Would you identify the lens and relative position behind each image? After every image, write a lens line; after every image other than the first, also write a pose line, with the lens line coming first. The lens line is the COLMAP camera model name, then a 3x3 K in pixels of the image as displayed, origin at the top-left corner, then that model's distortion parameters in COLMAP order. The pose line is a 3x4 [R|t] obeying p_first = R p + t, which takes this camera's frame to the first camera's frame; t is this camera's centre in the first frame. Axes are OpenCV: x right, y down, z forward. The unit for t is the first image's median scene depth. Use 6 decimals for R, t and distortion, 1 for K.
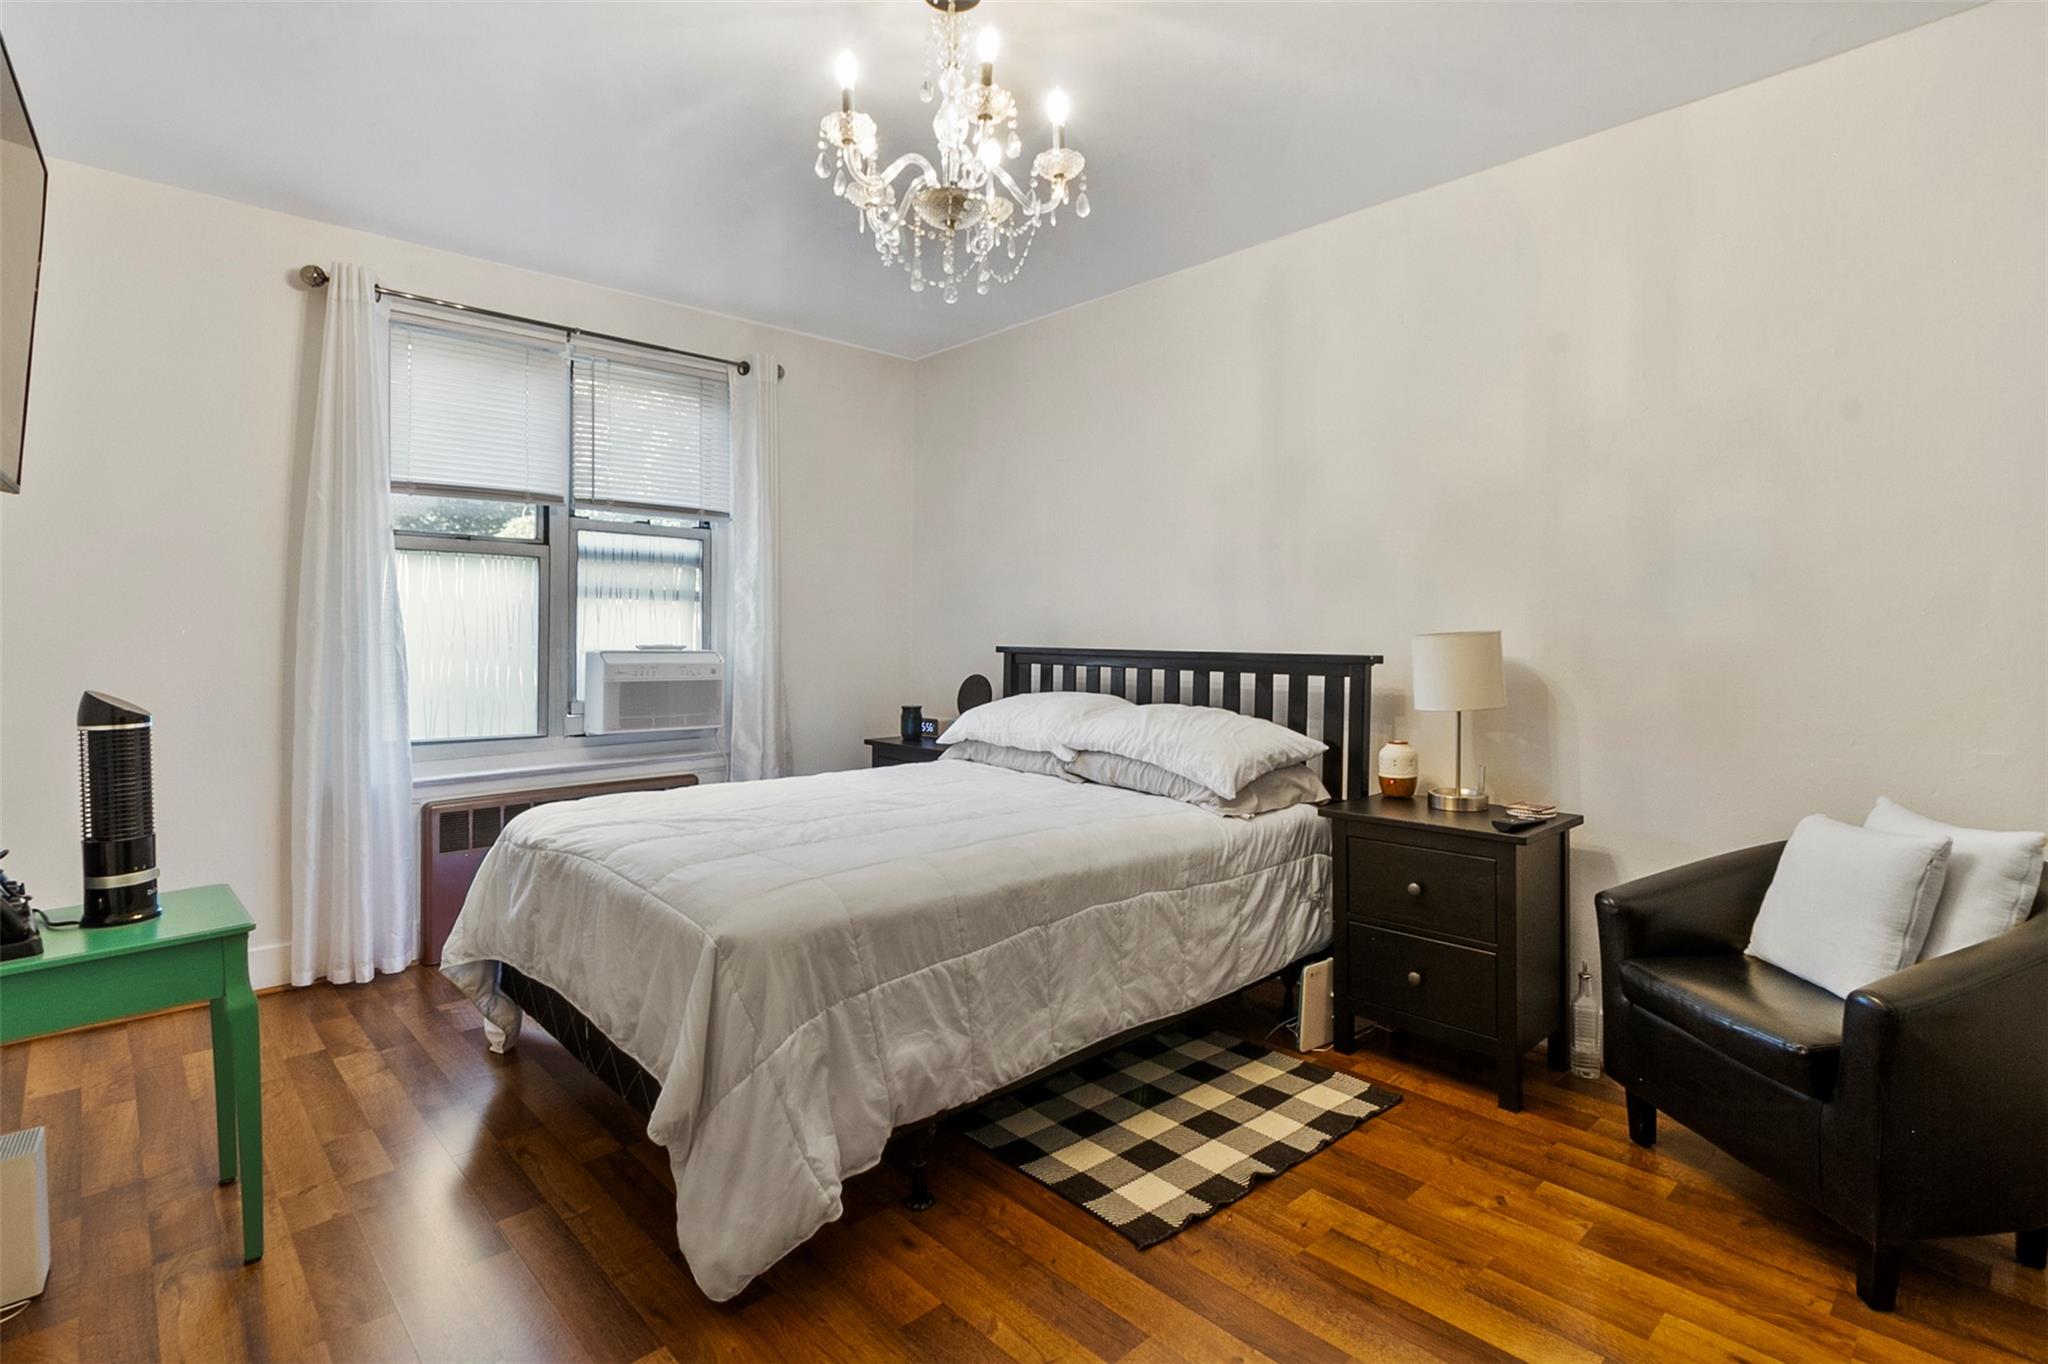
lens RADIAL K [[989.9, 0, 1025.2], [0, 989.9, 672.9], [0, 0, 1]] dist [0.003179, -0.001386]
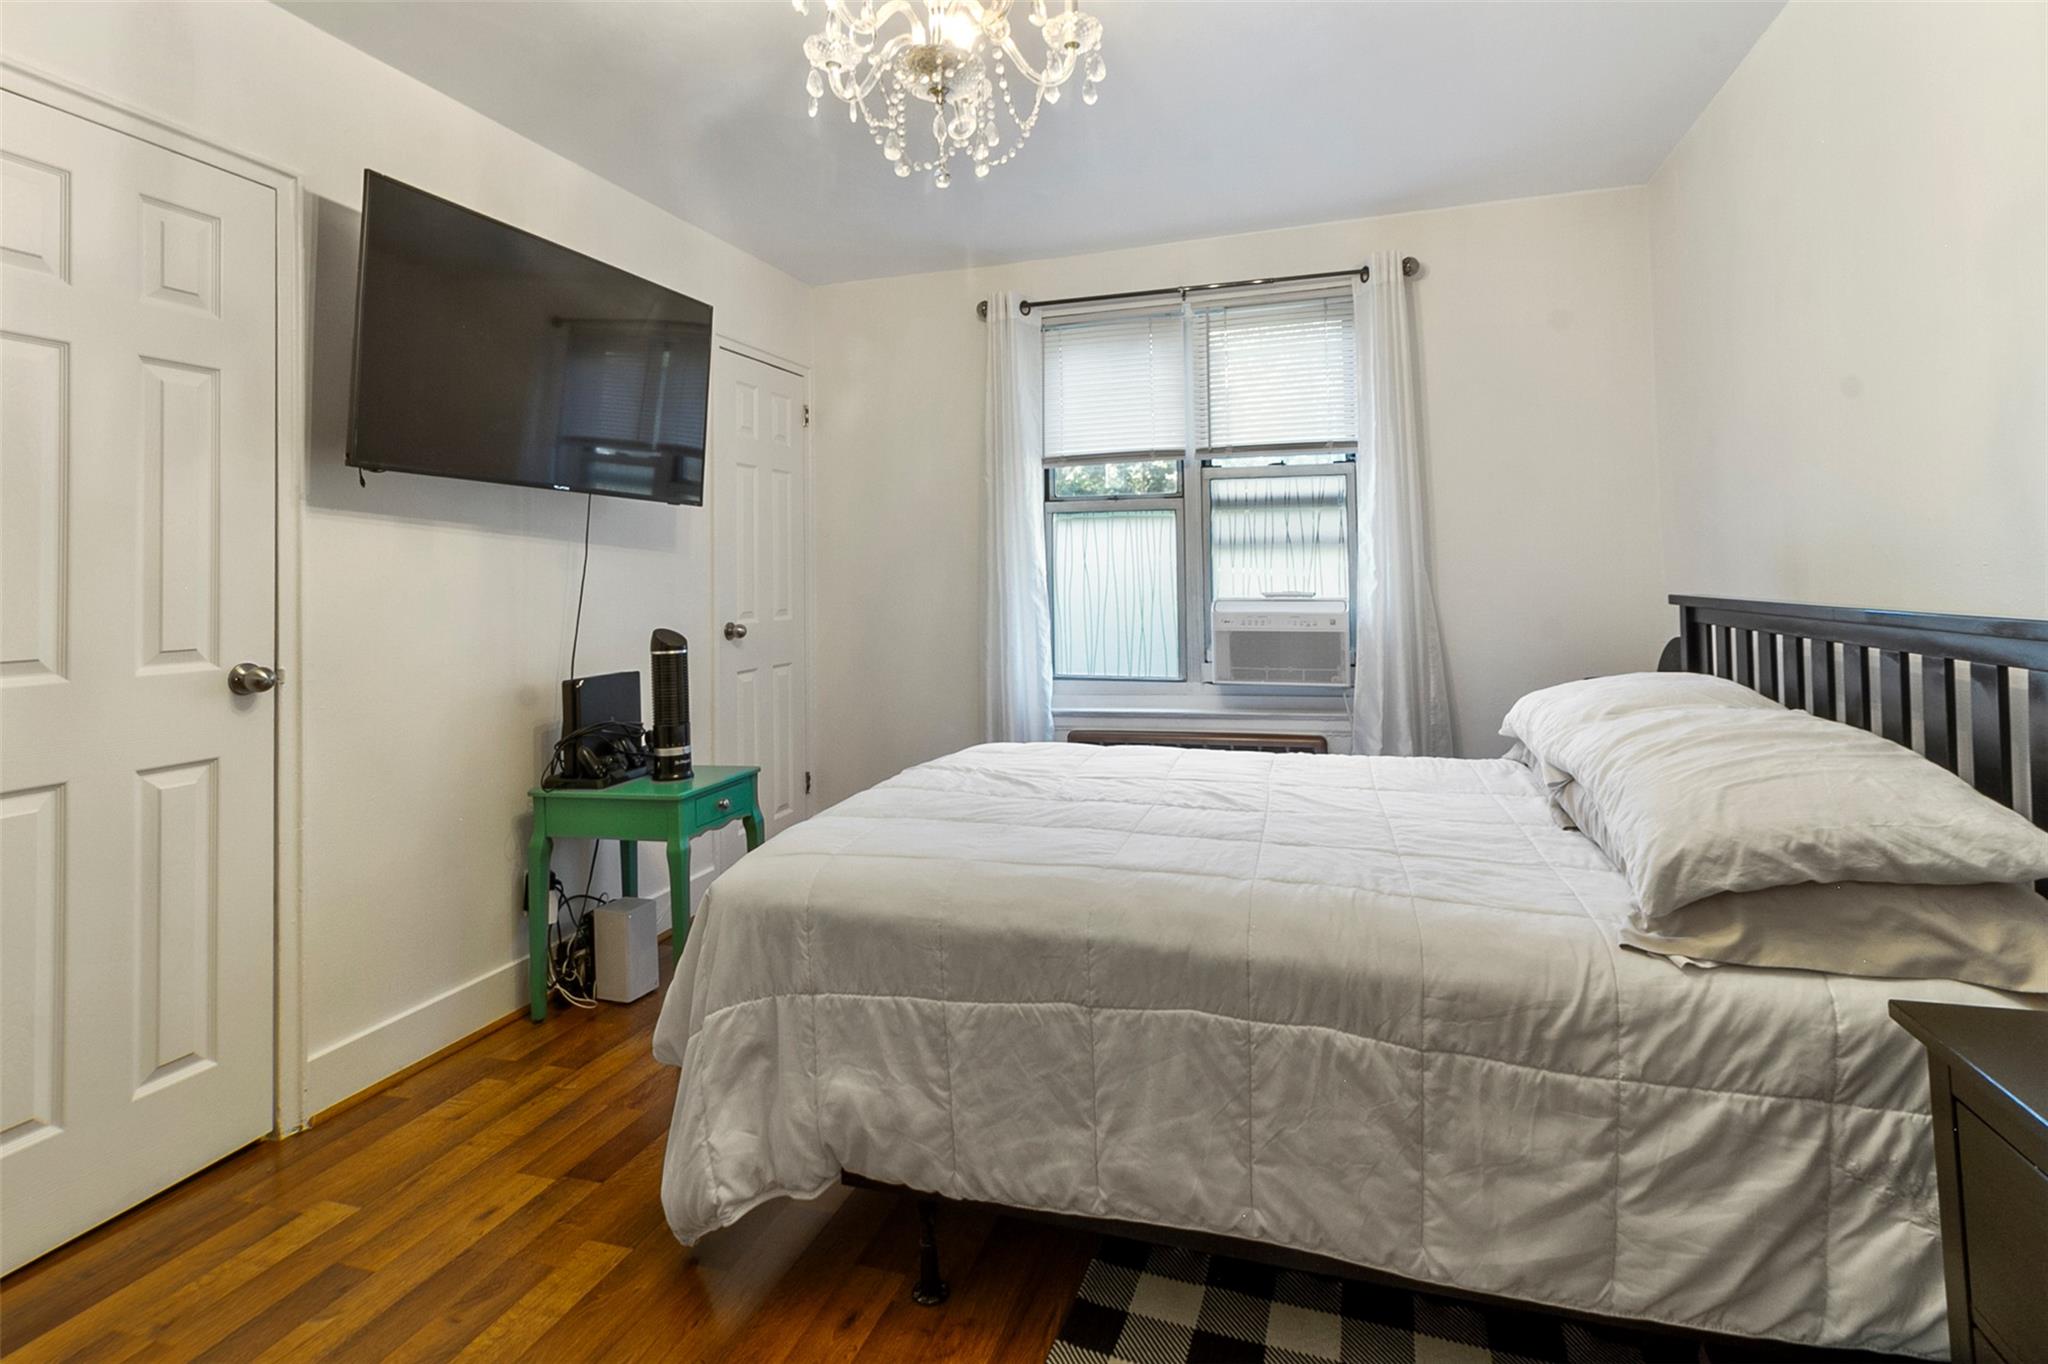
lens RADIAL K [[989.9, 0, 1040.3], [0, 989.9, 572.7], [0, 0, 1]] dist [0.003179, -0.001386]
pose [[0.497478, -0.018162, -0.867287, 0.510973], [-0.017130, 0.999380, -0.030754, -0.022462], [0.867308, 0.030156, 0.496858, 0.517742]]
